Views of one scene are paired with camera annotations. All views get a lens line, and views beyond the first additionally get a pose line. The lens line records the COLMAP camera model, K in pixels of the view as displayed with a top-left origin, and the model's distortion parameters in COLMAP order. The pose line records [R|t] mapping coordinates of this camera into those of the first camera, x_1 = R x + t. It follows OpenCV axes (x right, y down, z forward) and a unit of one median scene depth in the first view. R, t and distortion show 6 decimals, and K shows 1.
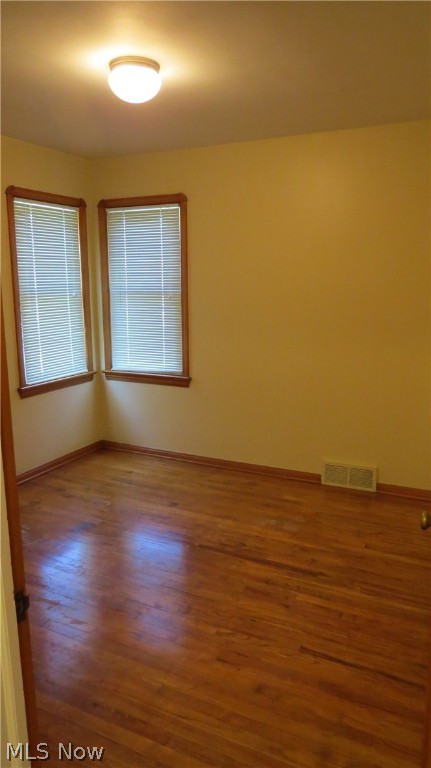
lens RADIAL K [[551.9, 0, 215.5], [0, 551.9, 384.0], [0, 0, 1]] dist [-0.012017, 0.005334]
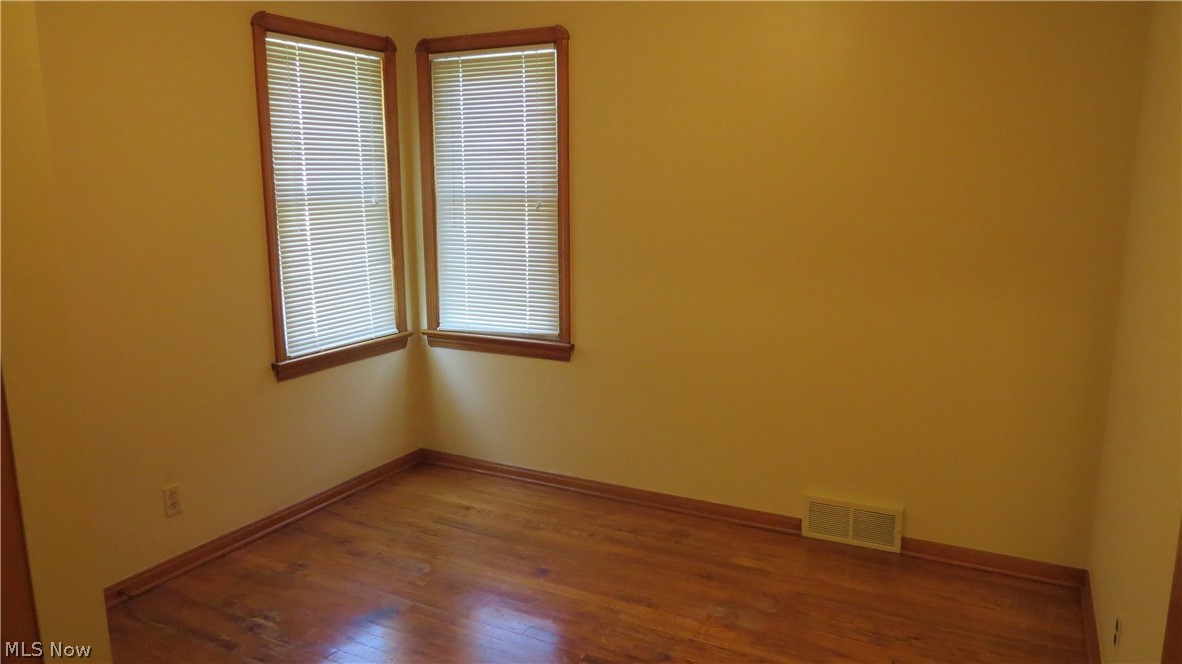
lens RADIAL K [[849.4, 0, 591.0], [0, 849.4, 332.0], [0, 0, 1]] dist [-0.012017, 0.005334]
pose [[0.999668, 0.006213, -0.025025, -0.004089], [-0.006437, 0.999940, -0.008858, -0.018228], [0.024969, 0.009017, 0.999648, 0.115732]]
